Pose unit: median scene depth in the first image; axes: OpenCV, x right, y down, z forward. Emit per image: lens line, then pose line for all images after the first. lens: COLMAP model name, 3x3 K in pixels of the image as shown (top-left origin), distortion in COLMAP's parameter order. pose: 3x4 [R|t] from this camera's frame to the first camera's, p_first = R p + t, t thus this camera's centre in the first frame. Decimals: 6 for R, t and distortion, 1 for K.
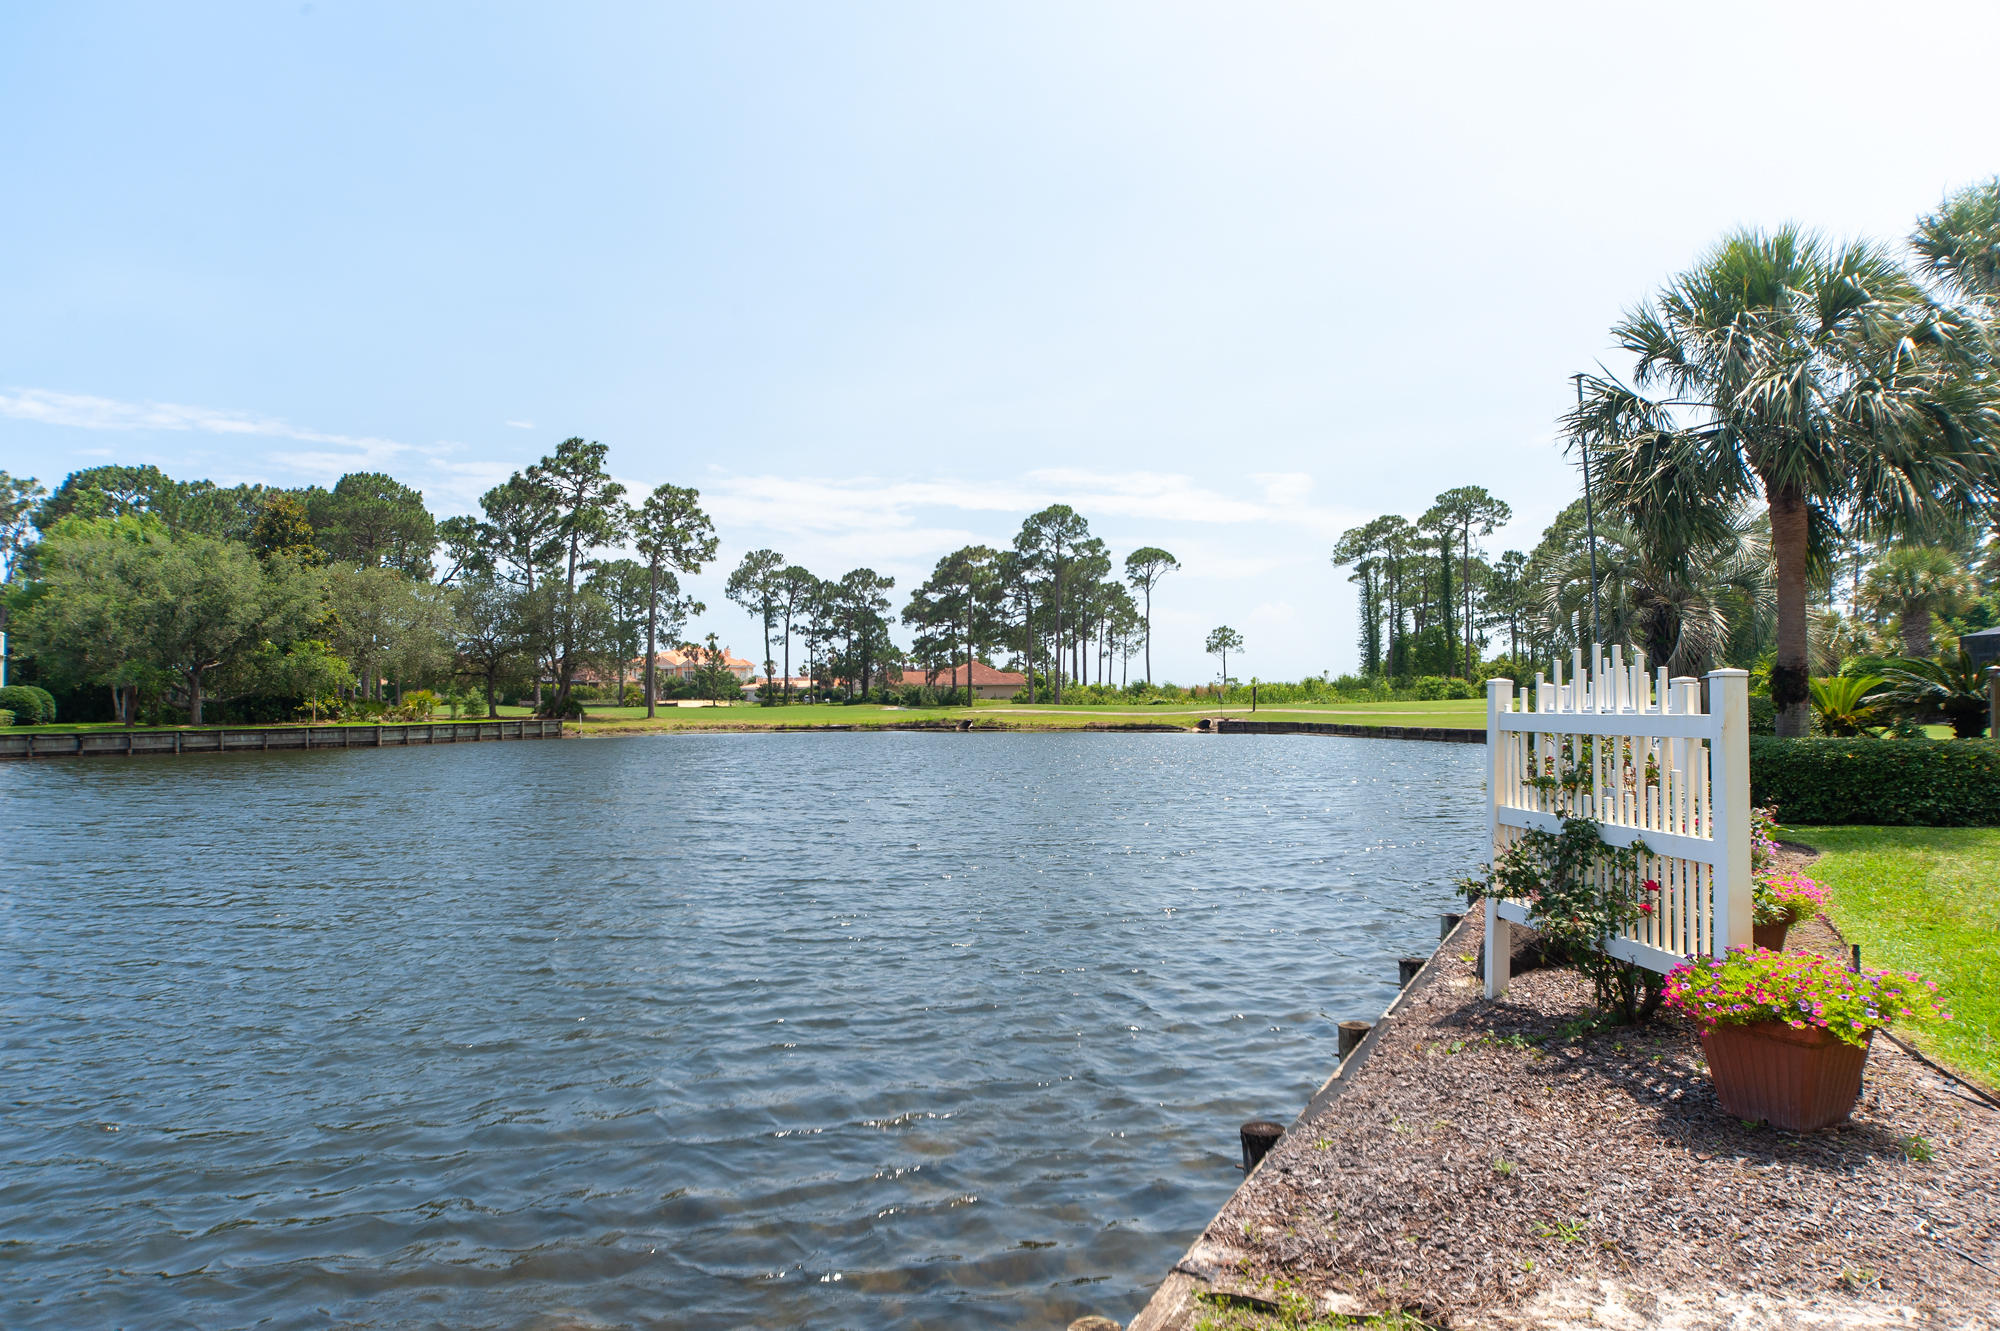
lens RADIAL K [[1296.4, 0, 1021.9], [0, 1296.4, 680.9], [0, 0, 1]] dist [0.001478, -0.003378]
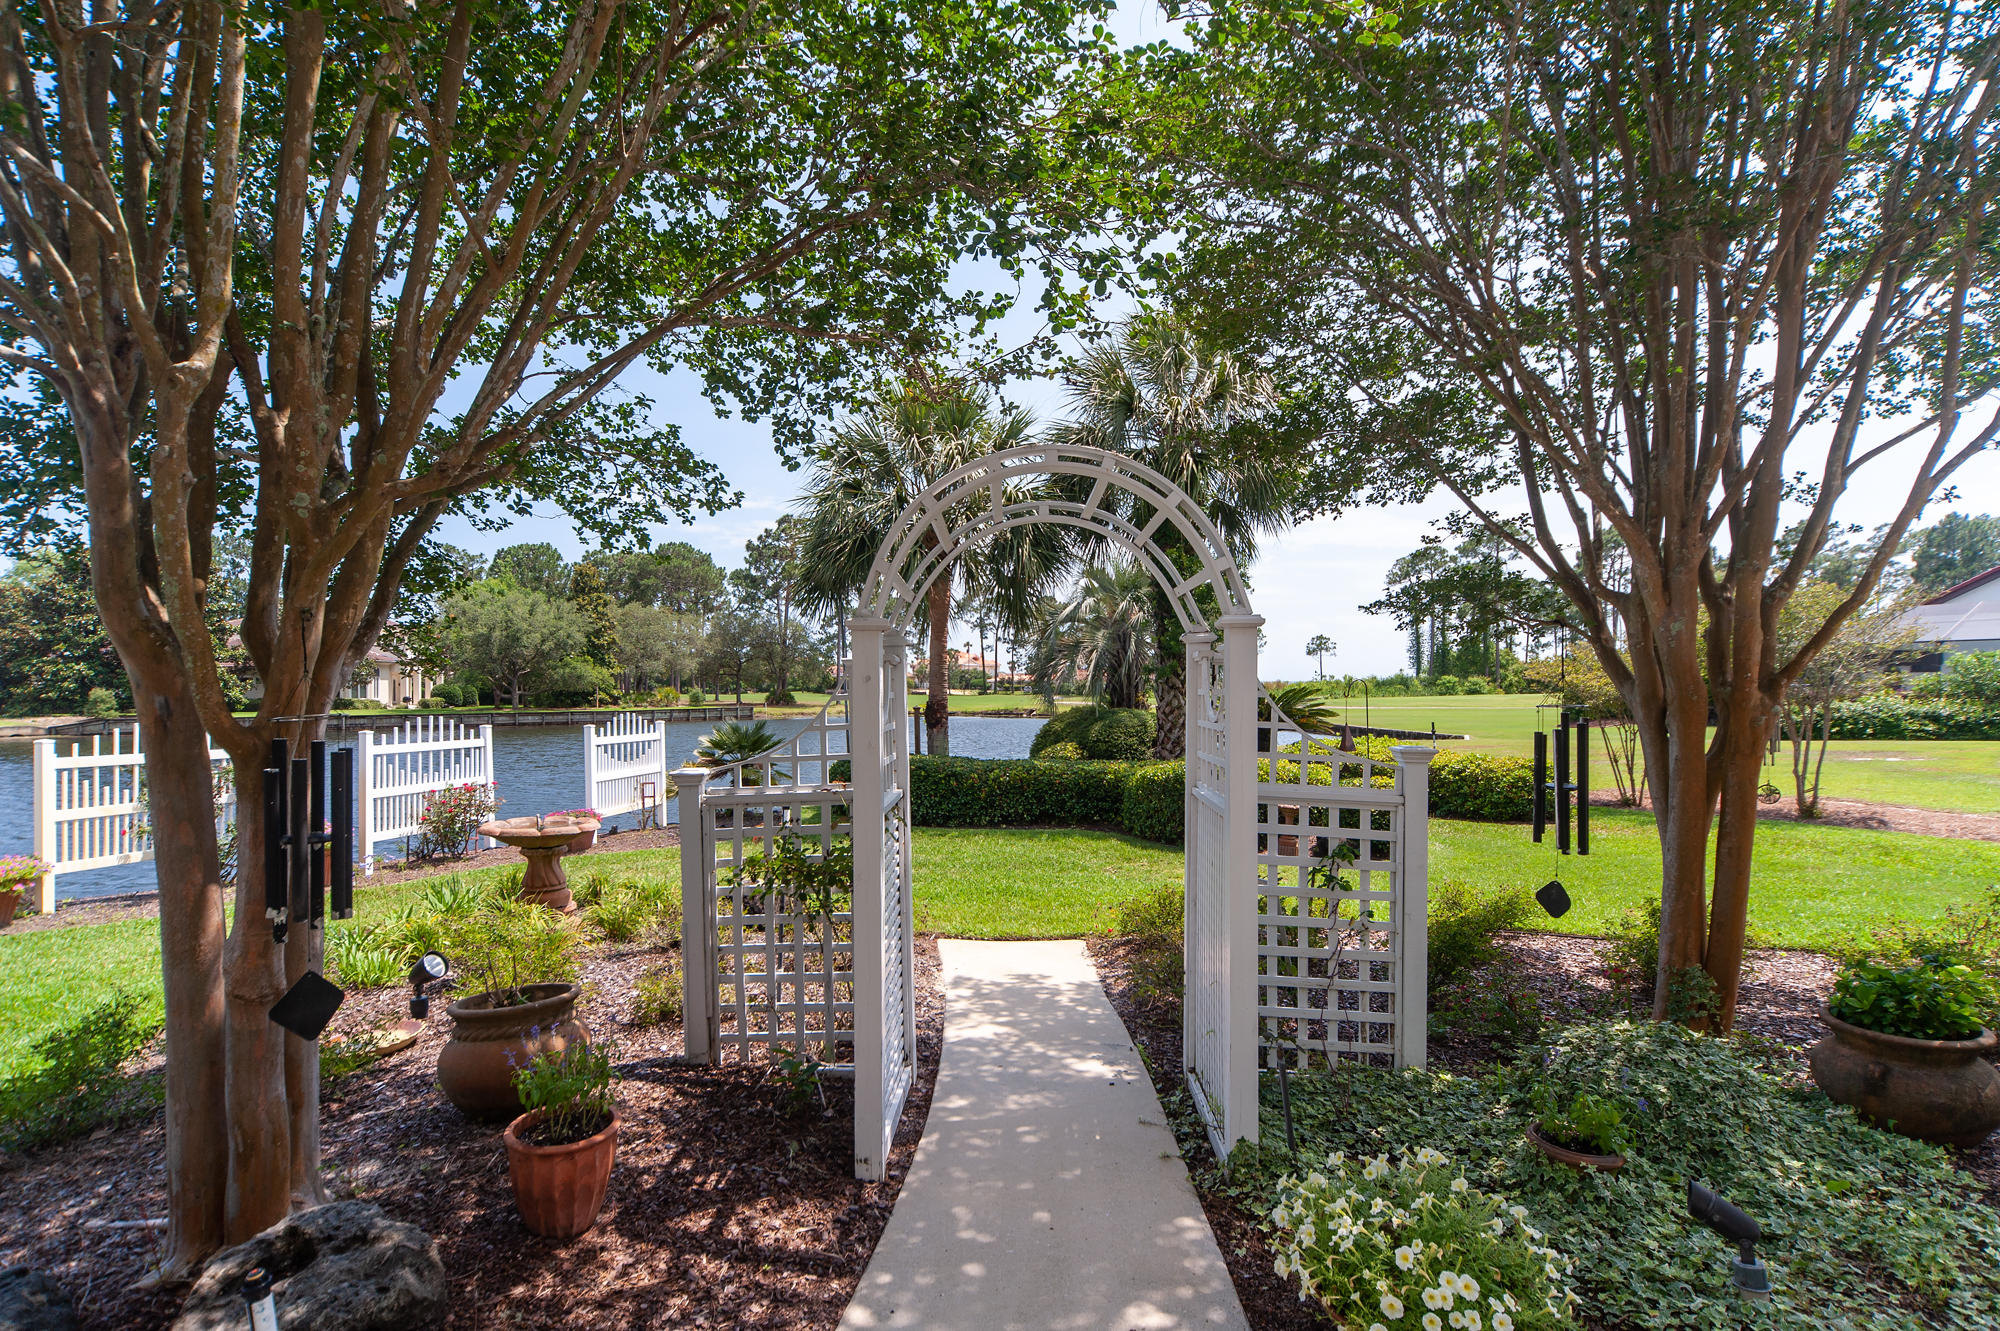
lens RADIAL K [[949.9, 0, 1000.8], [0, 949.9, 684.1], [0, 0, 1]] dist [0.008214, -0.001774]
pose [[0.967171, 0.004265, -0.254089, 0.166450], [-0.001236, 0.999926, 0.012078, -0.007927], [0.254122, -0.011367, 0.967105, 0.011395]]
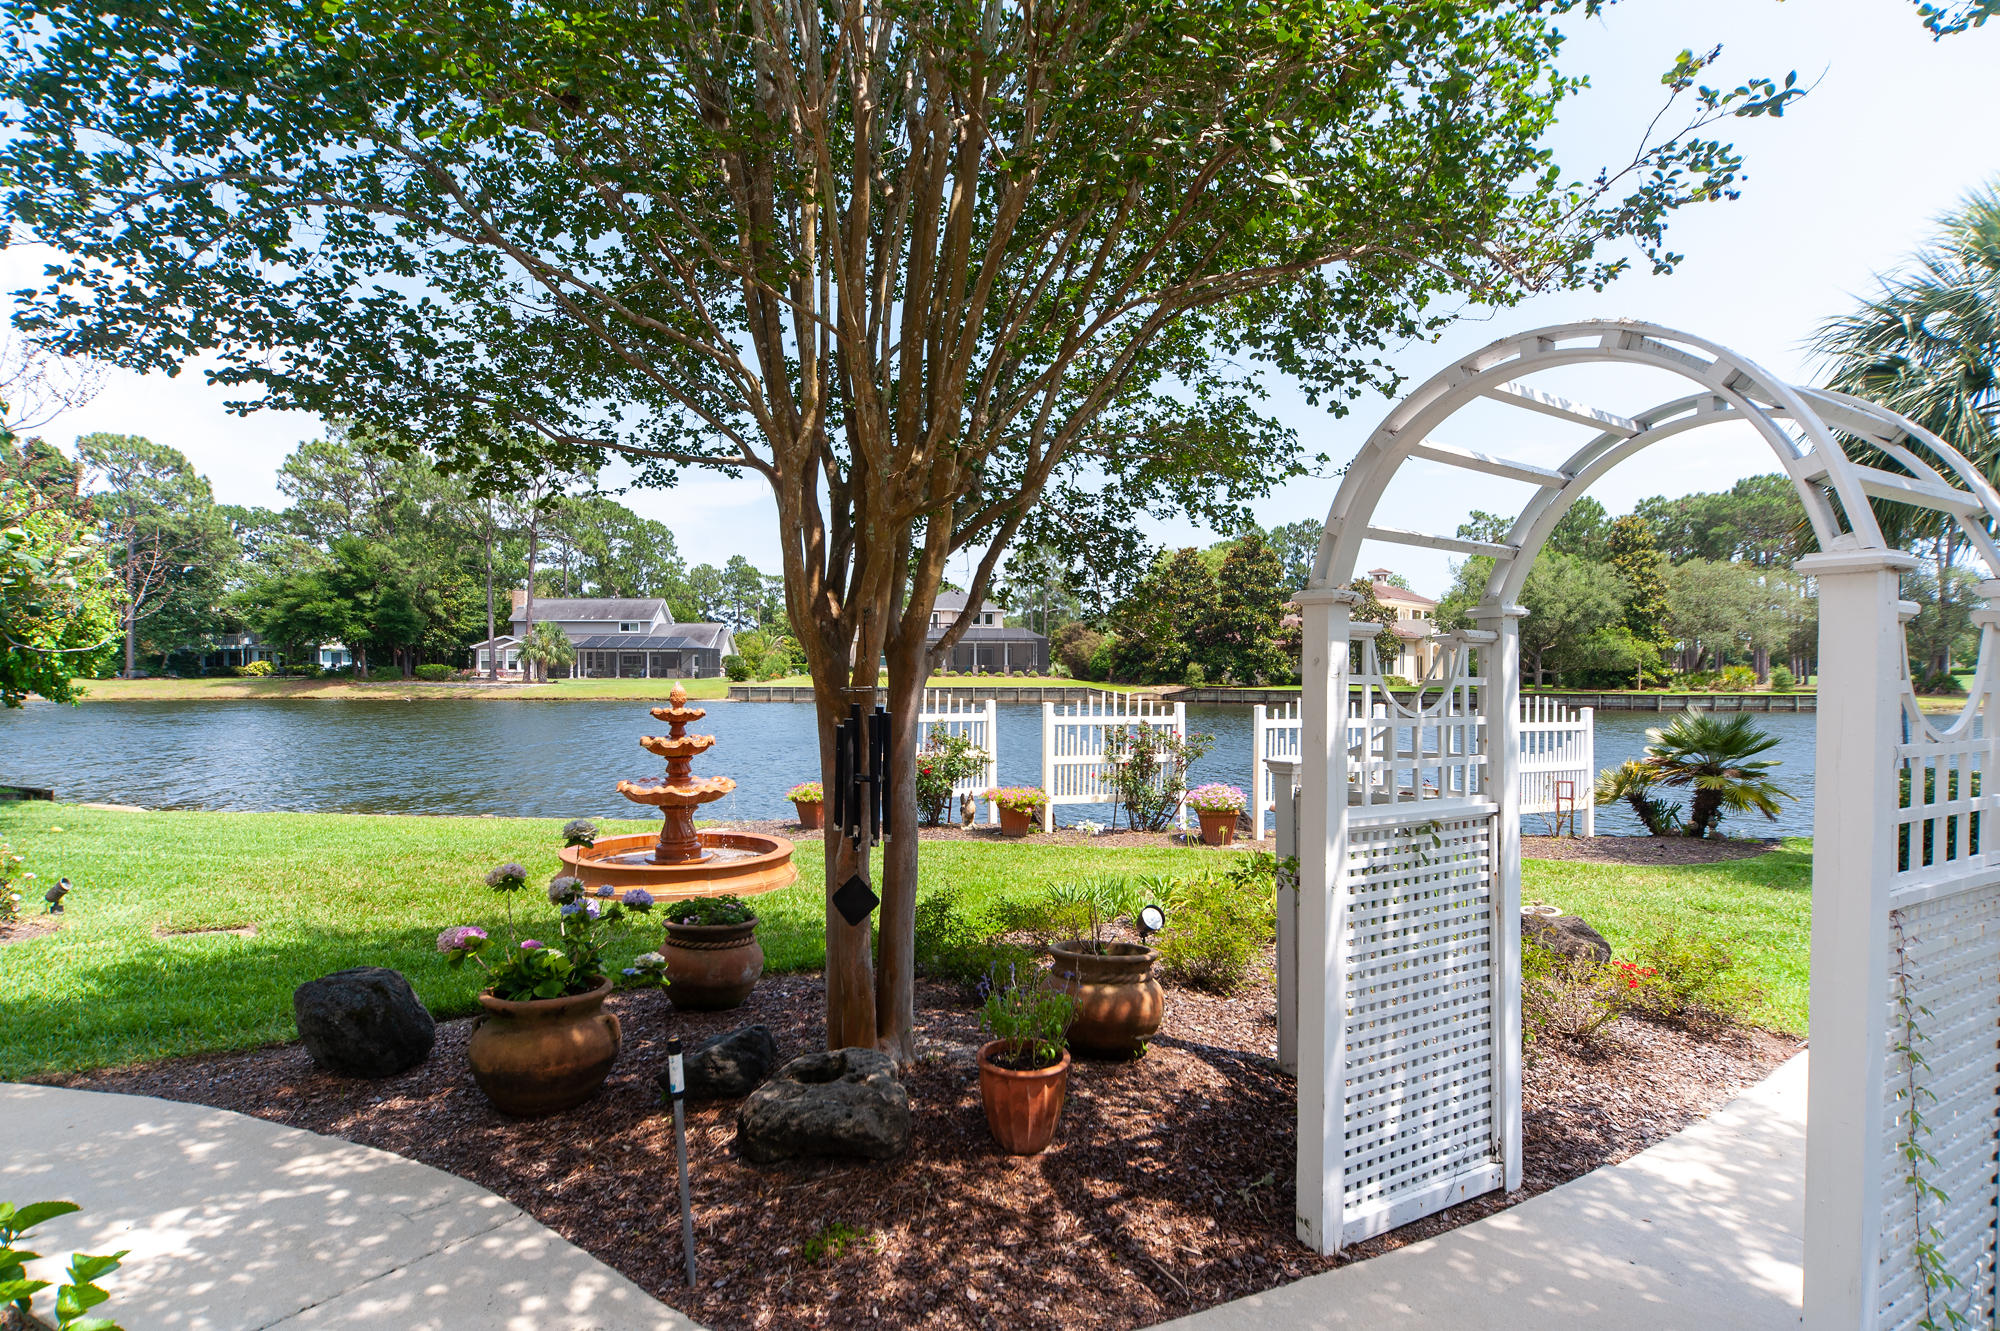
lens RADIAL K [[1071.5, 0, 976.0], [0, 1071.5, 671.5], [0, 0, 1]] dist [-0.001321, -0.003198]
pose [[0.330182, 0.017361, -0.943758, 0.182652], [0.004933, 0.999785, 0.020117, -0.008165], [0.943904, -0.011298, 0.330026, 0.024067]]
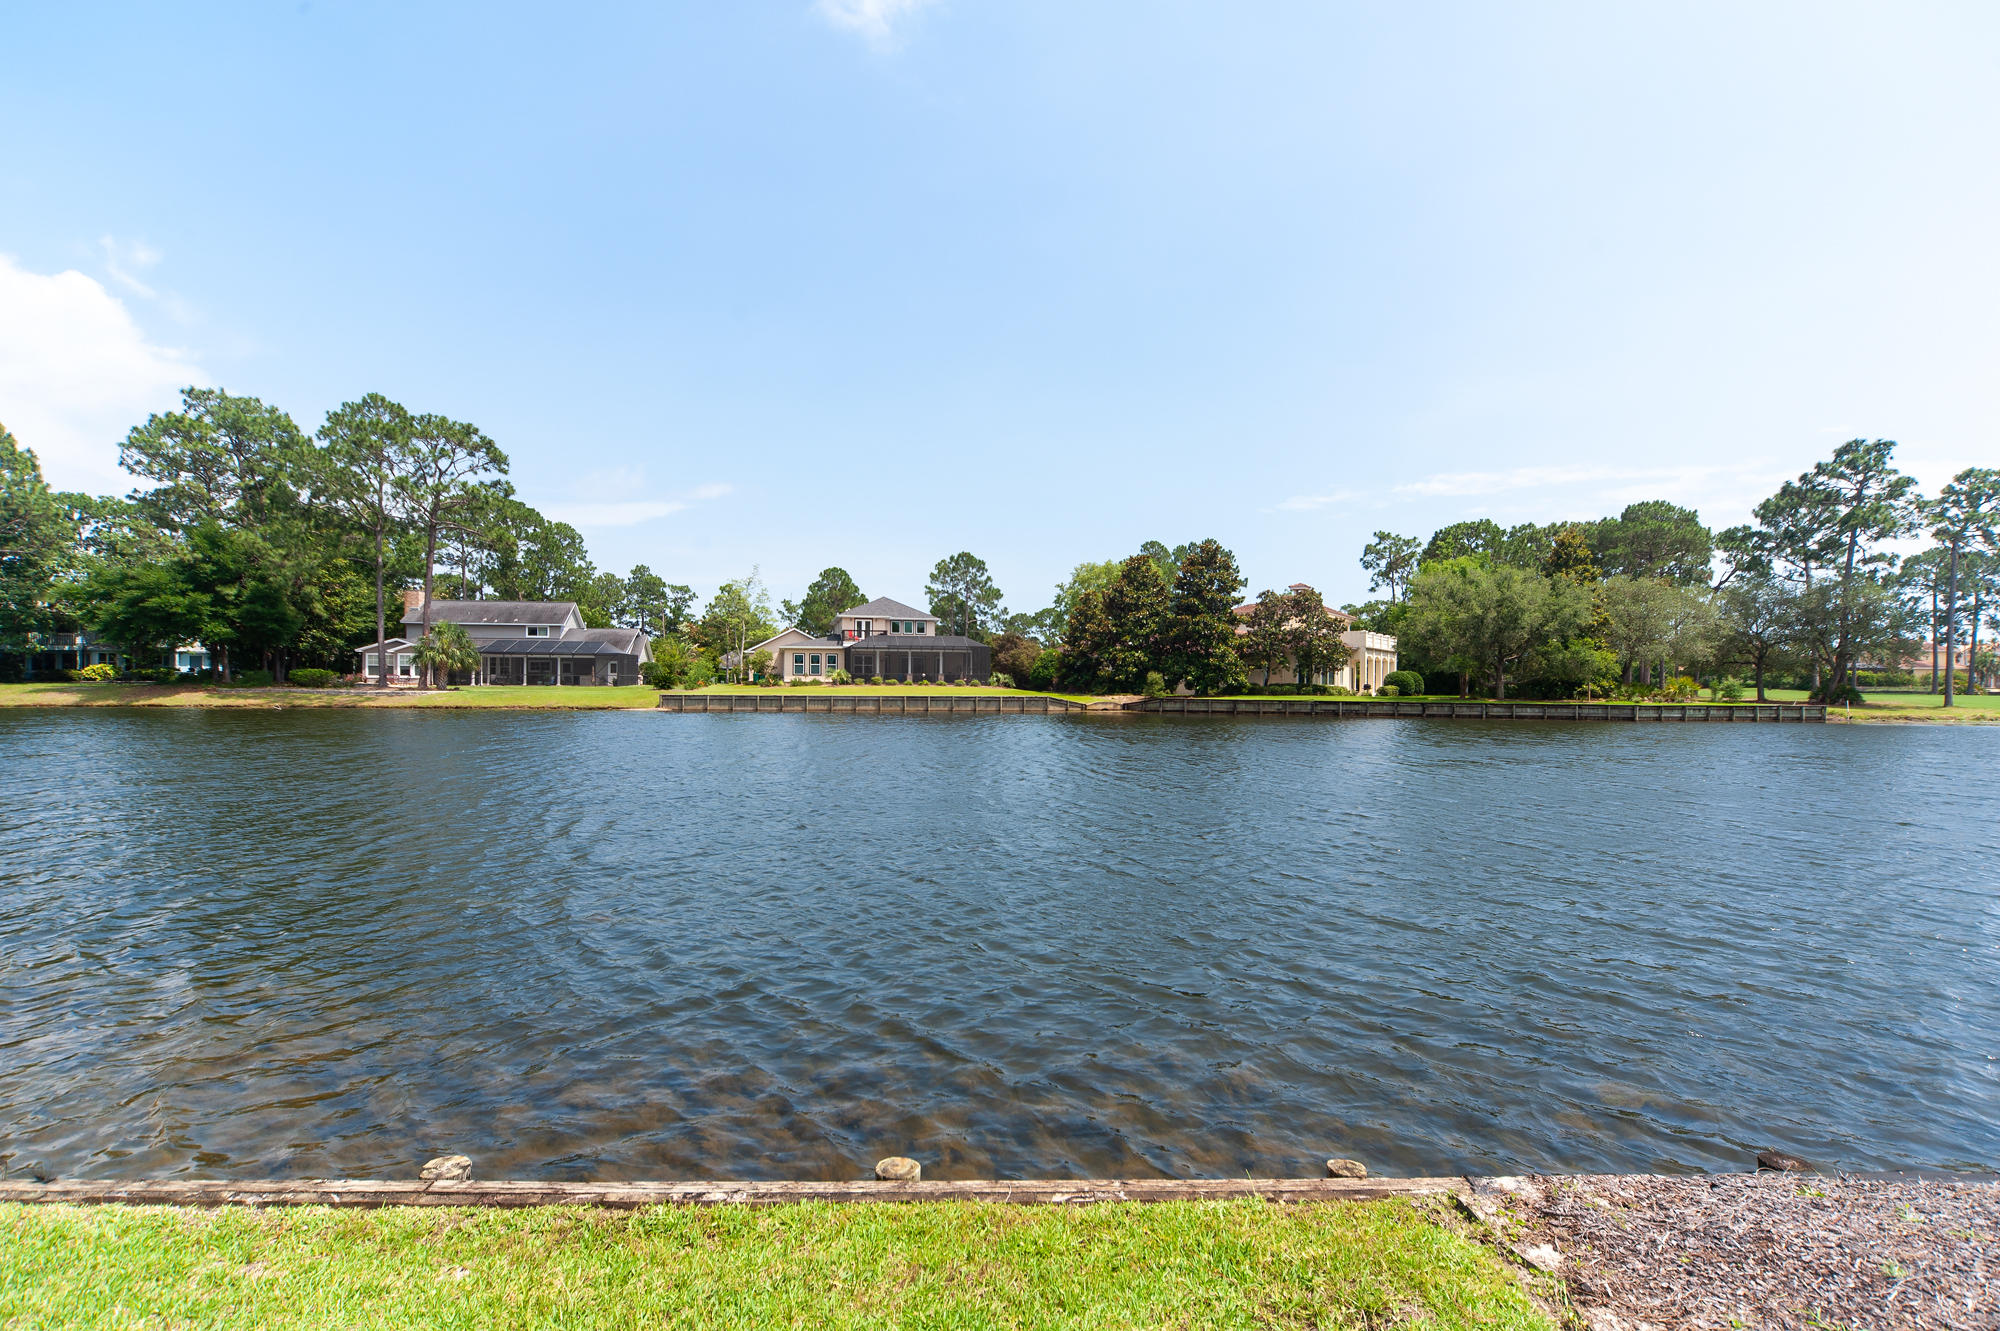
lens RADIAL K [[980.3, 0, 992.2], [0, 980.3, 671.4], [0, 0, 1]] dist [-0.001400, -0.002705]
pose [[0.455075, 0.008898, -0.890409, 0.047483], [-0.002882, 0.999960, 0.008519, -0.003160], [0.890449, -0.001311, 0.455082, 0.009189]]
